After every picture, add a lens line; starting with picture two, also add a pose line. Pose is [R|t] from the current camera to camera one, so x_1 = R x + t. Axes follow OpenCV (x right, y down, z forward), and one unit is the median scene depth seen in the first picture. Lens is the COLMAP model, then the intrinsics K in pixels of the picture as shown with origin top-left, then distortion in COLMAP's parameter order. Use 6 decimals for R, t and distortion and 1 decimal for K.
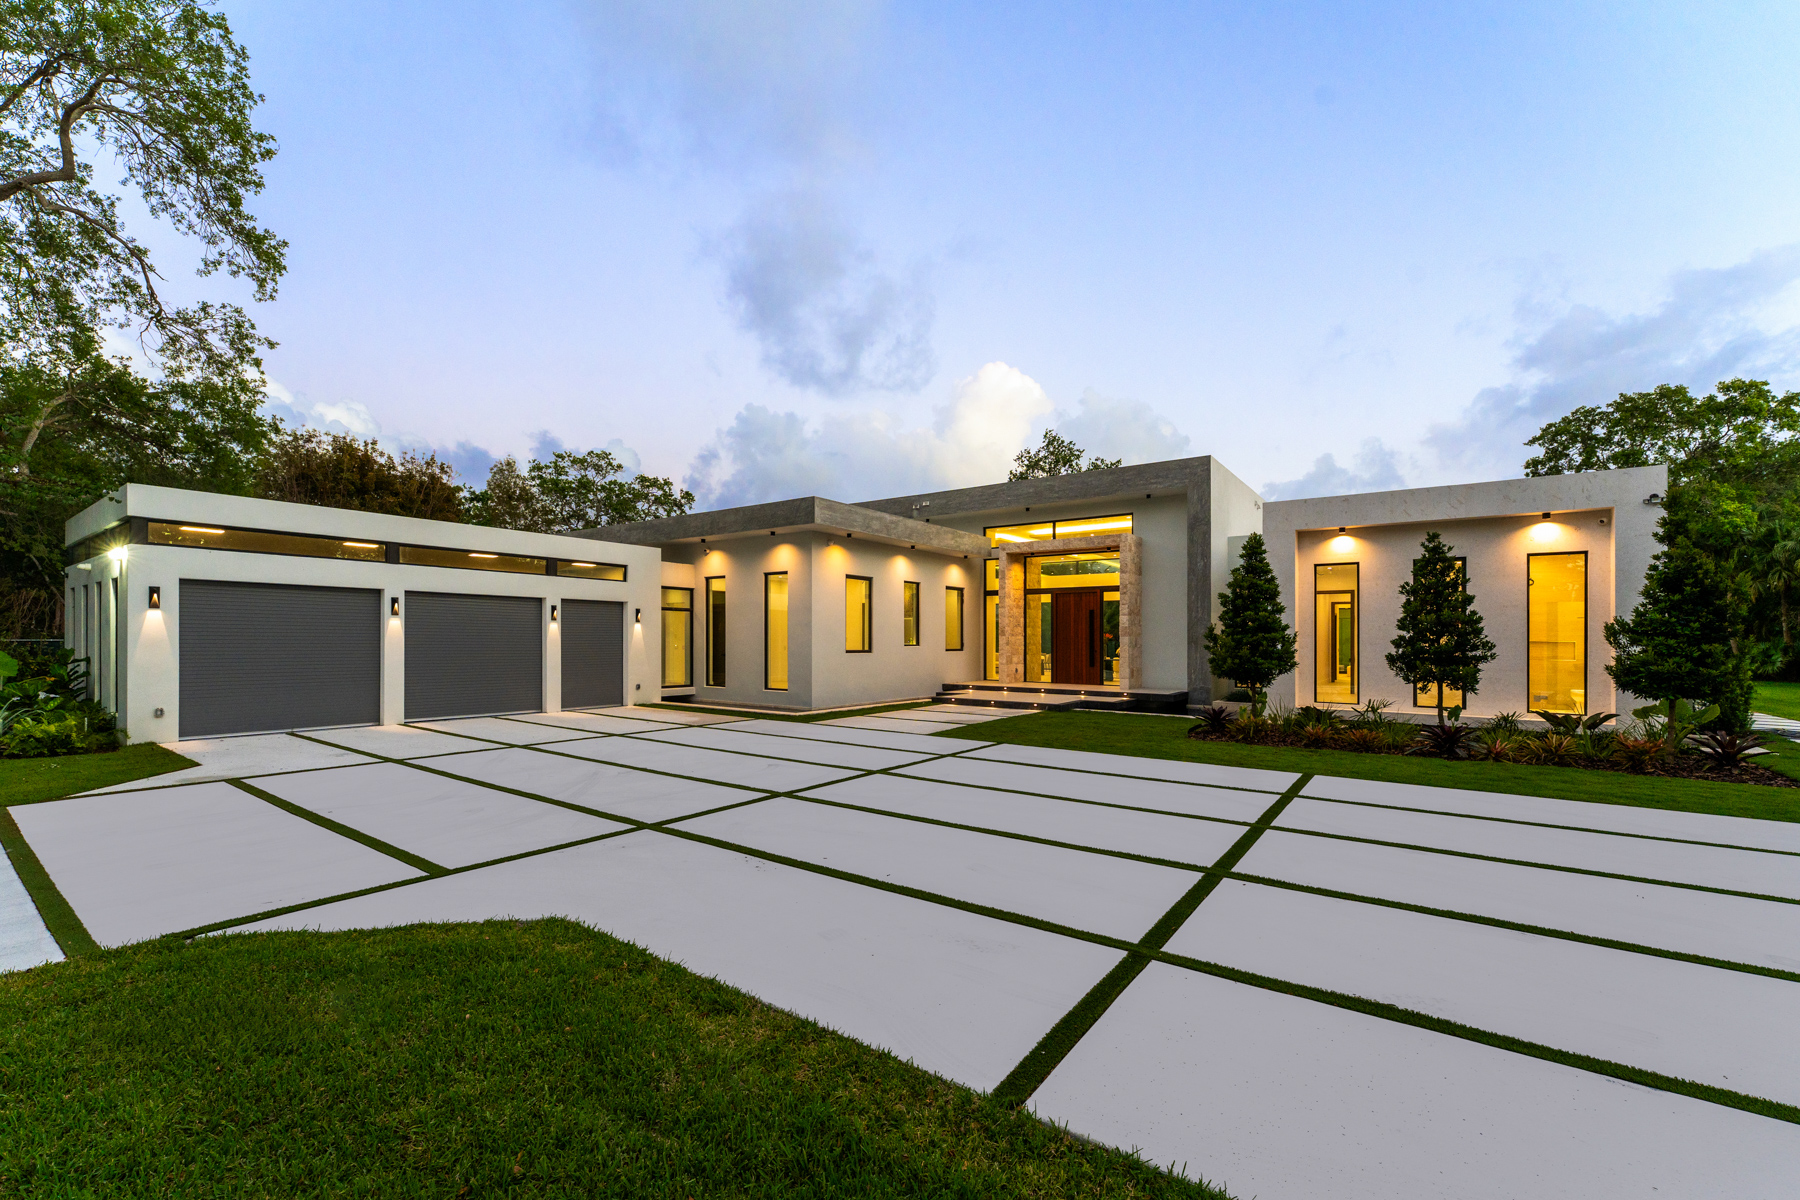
lens RADIAL K [[734.7, 0, 902.2], [0, 734.7, 630.8], [0, 0, 1]] dist [0.000176, 0.000000]
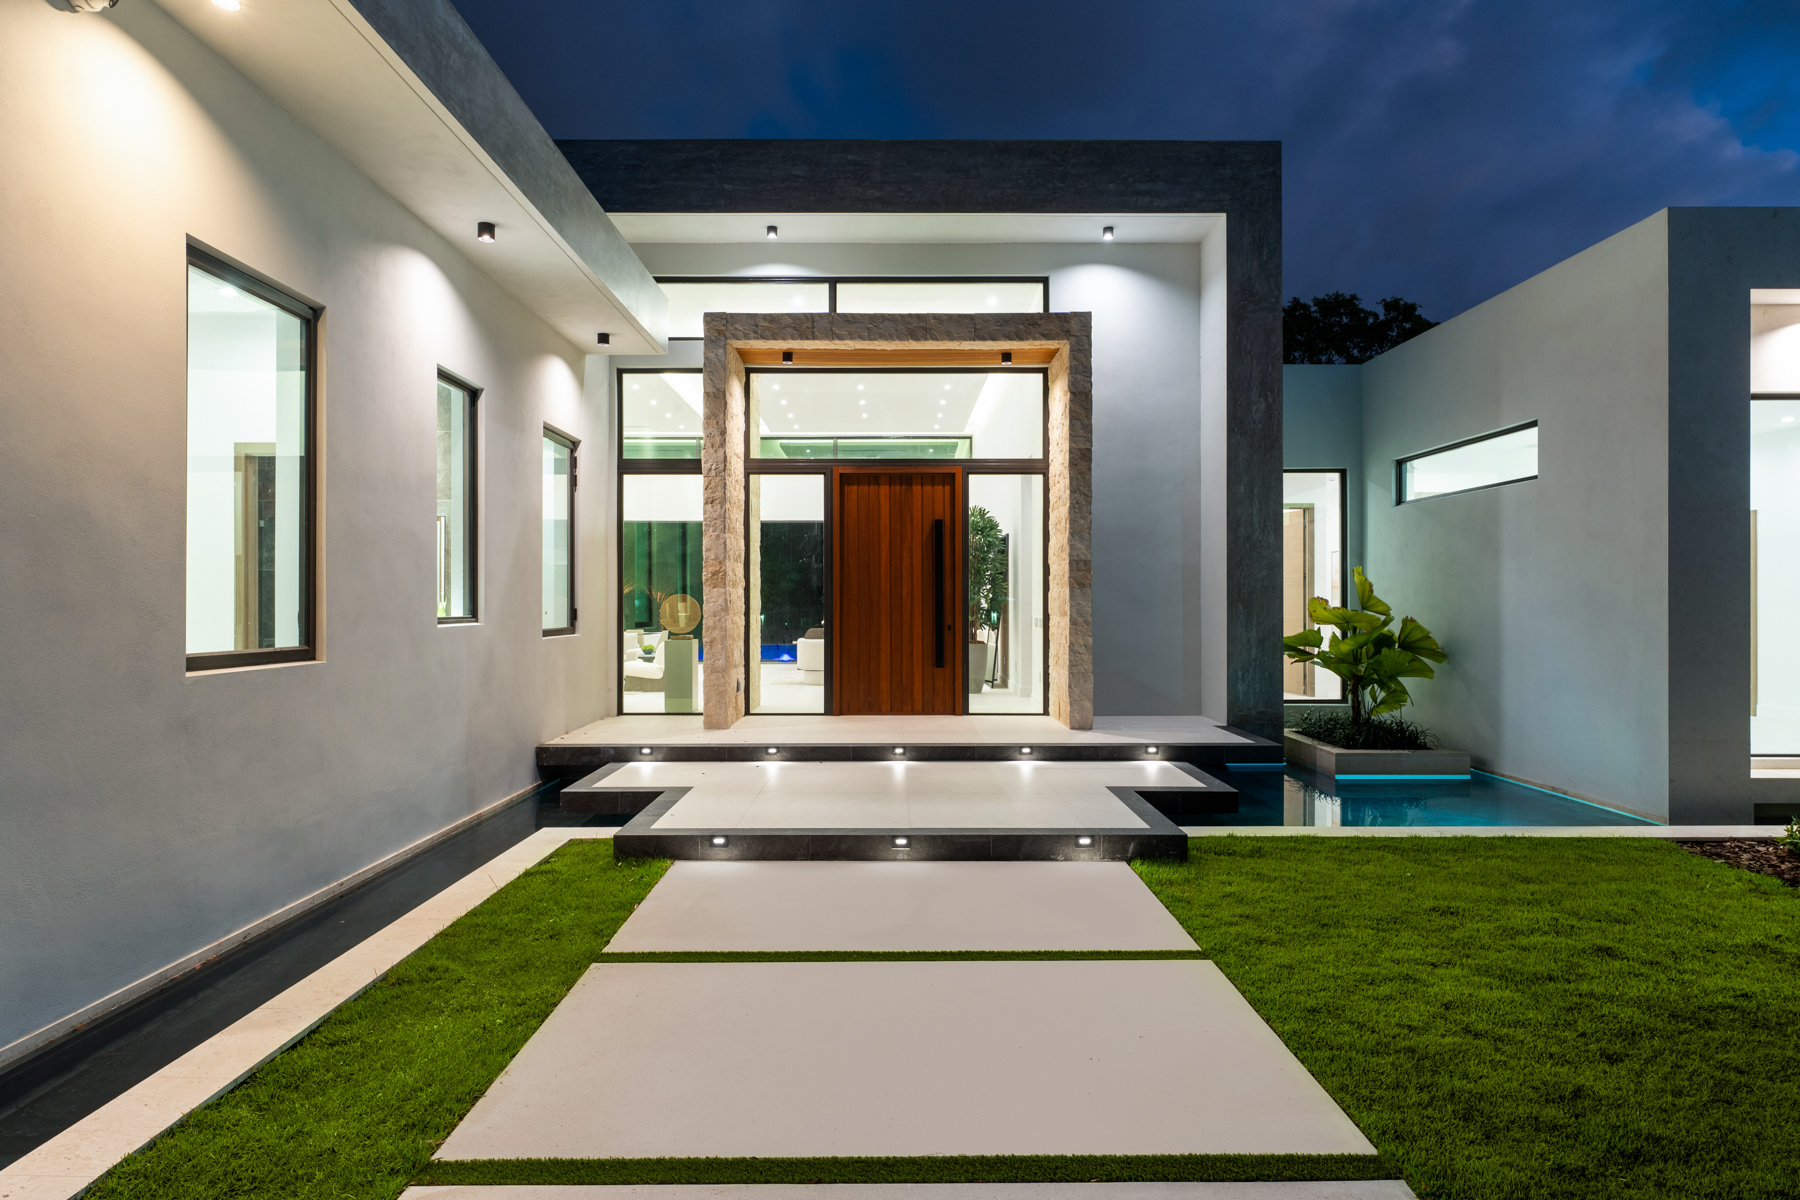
lens RADIAL K [[997.2, 0, 900.0], [0, 997.2, 600.0], [0, 0, 1]] dist [-0.000689, -0.000261]
pose [[0.804048, -0.007694, 0.594515, -0.068689], [-0.000575, 0.999906, 0.013718, 0.006515], [-0.594564, -0.011372, 0.803968, 0.592389]]
